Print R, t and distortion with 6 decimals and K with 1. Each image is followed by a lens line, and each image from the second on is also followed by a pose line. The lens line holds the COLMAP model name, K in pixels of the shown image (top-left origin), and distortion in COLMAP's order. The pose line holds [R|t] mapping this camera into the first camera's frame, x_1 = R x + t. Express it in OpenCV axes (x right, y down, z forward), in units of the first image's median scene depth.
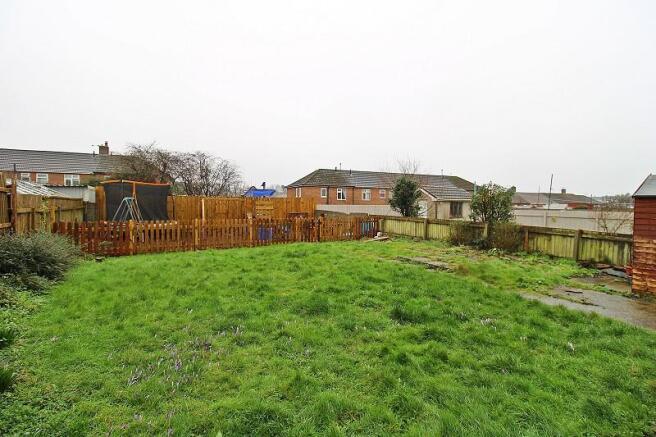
lens RADIAL K [[294.3, 0, 331.0], [0, 294.3, 218.1], [0, 0, 1]] dist [-0.014714, -0.000254]
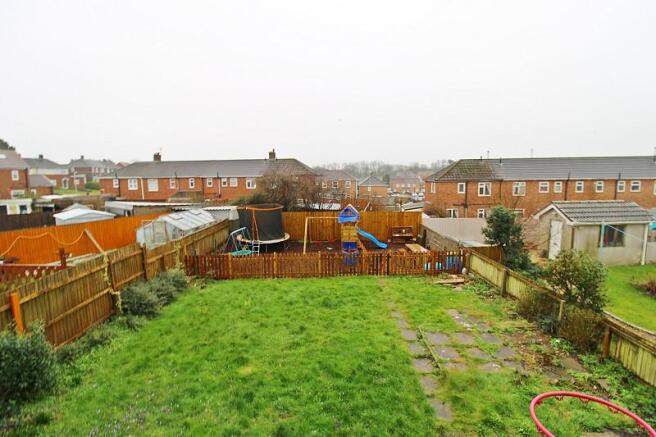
lens RADIAL K [[301.5, 0, 332.9], [0, 301.5, 211.6], [0, 0, 1]] dist [-0.025015, -0.000363]
pose [[0.857165, 0.037355, -0.513685, 0.124708], [-0.005488, 0.997972, 0.063414, -0.078720], [0.515012, -0.051537, 0.855632, 0.013868]]
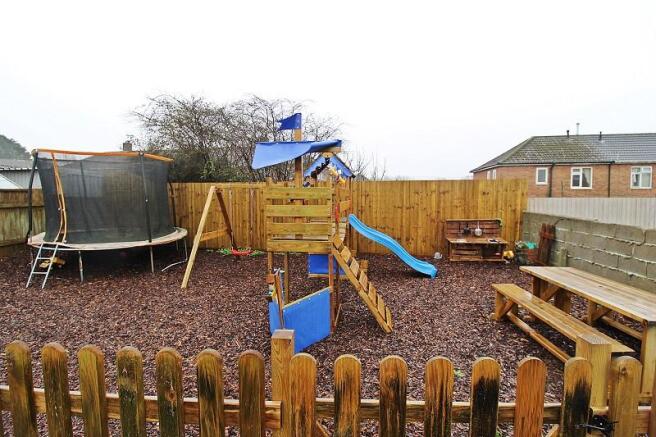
lens RADIAL K [[301.5, 0, 332.9], [0, 301.5, 211.6], [0, 0, 1]] dist [-0.025015, -0.000363]
pose [[0.813307, 0.022255, -0.581409, -0.019053], [-0.021968, 0.999730, 0.007536, -0.016380], [0.581420, 0.006643, 0.813576, 0.349651]]
